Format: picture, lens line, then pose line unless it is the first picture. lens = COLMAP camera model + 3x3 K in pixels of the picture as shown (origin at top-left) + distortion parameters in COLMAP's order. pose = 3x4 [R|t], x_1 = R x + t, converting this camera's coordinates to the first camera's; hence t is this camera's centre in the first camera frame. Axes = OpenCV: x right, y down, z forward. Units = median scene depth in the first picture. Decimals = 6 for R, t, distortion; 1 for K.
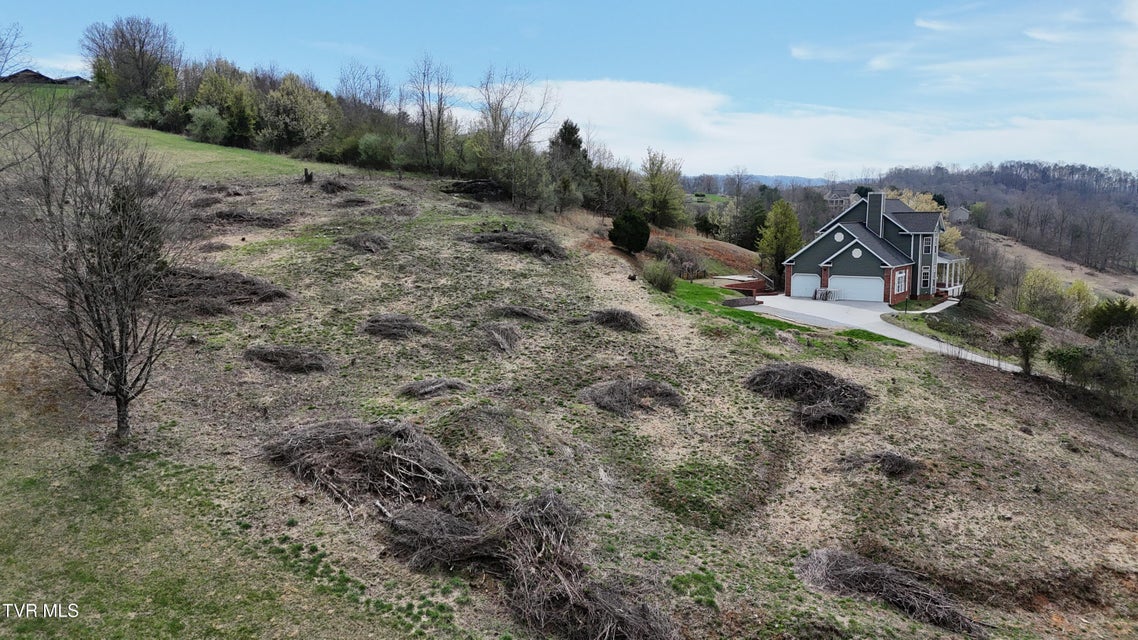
lens RADIAL K [[832.9, 0, 570.8], [0, 832.9, 320.6], [0, 0, 1]] dist [0.080317, -0.076831]
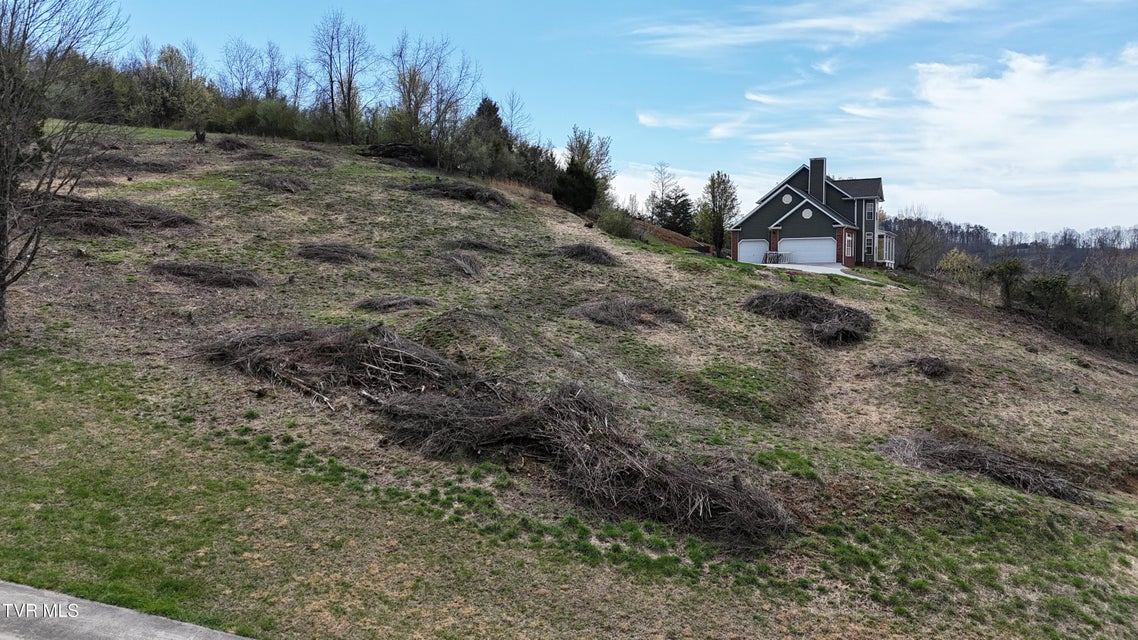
lens RADIAL K [[832.9, 0, 570.7], [0, 832.9, 322.2], [0, 0, 1]] dist [0.080317, -0.076831]
pose [[0.988382, -0.010962, 0.151592, -0.109175], [0.020556, 0.997873, -0.061861, 0.141309], [-0.150591, 0.064258, 0.986506, 0.140430]]
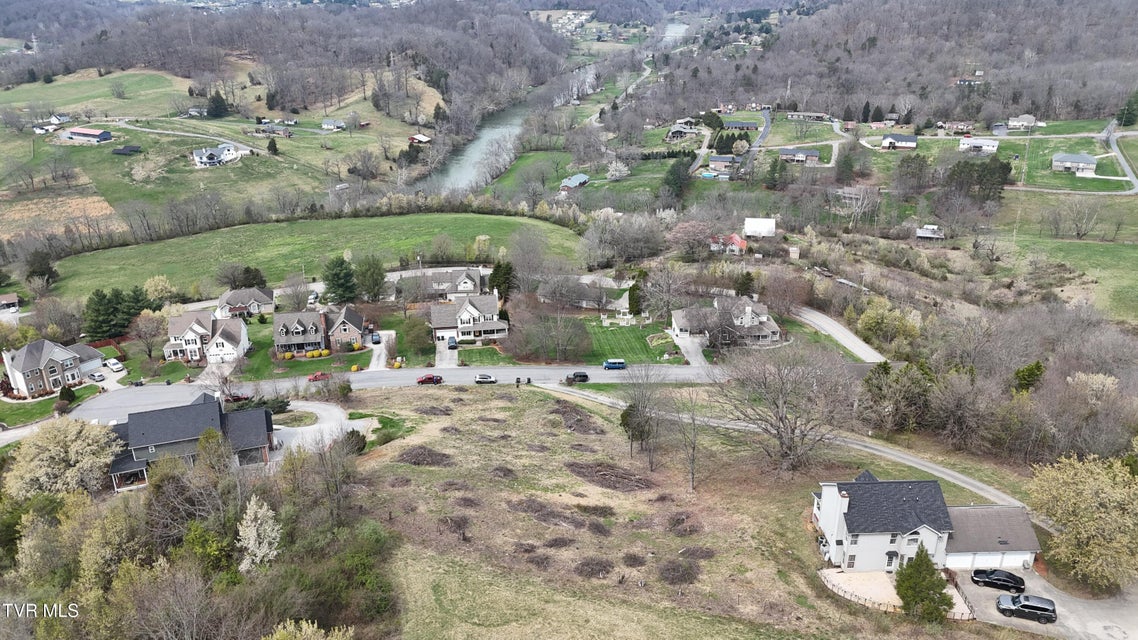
lens RADIAL K [[832.9, 0, 573.2], [0, 832.9, 321.2], [0, 0, 1]] dist [0.080317, -0.076831]
pose [[-0.819855, -0.215204, 0.530590, -1.561771], [0.081590, 0.873312, 0.480281, -1.521531], [-0.566729, 0.437052, -0.698430, 2.574761]]
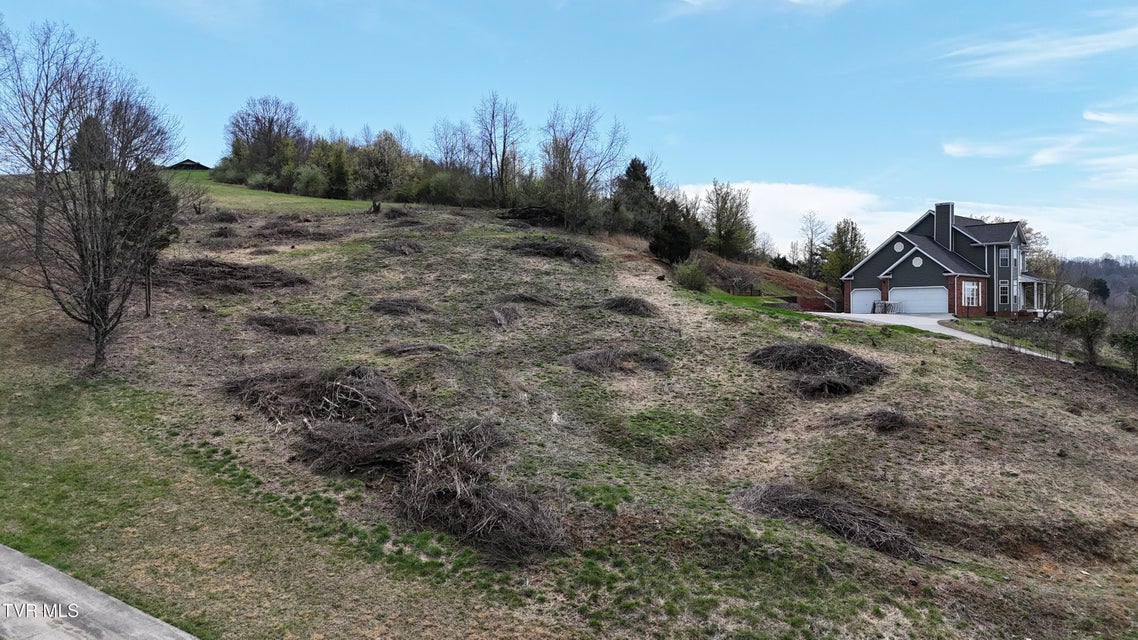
lens RADIAL K [[832.9, 0, 571.0], [0, 832.9, 321.7], [0, 0, 1]] dist [0.080317, -0.076831]
pose [[0.986705, 0.001079, -0.162516, 0.163922], [-0.020306, 0.992961, -0.116689, 0.146265], [0.161247, 0.118437, 0.979782, 0.049602]]
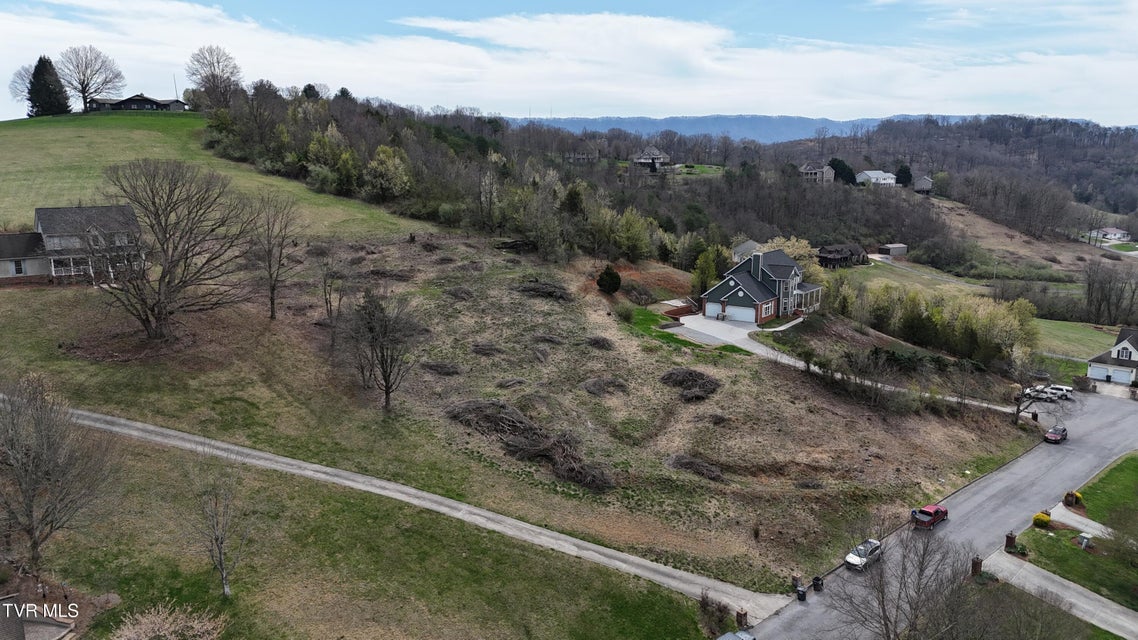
lens RADIAL K [[832.9, 0, 571.0], [0, 832.9, 312.8], [0, 0, 1]] dist [0.080317, -0.076831]
pose [[0.999999, 0.000794, -0.001131, -0.008374], [-0.000722, 0.998091, 0.061753, -0.210768], [0.001177, -0.061752, 0.998091, -1.023174]]
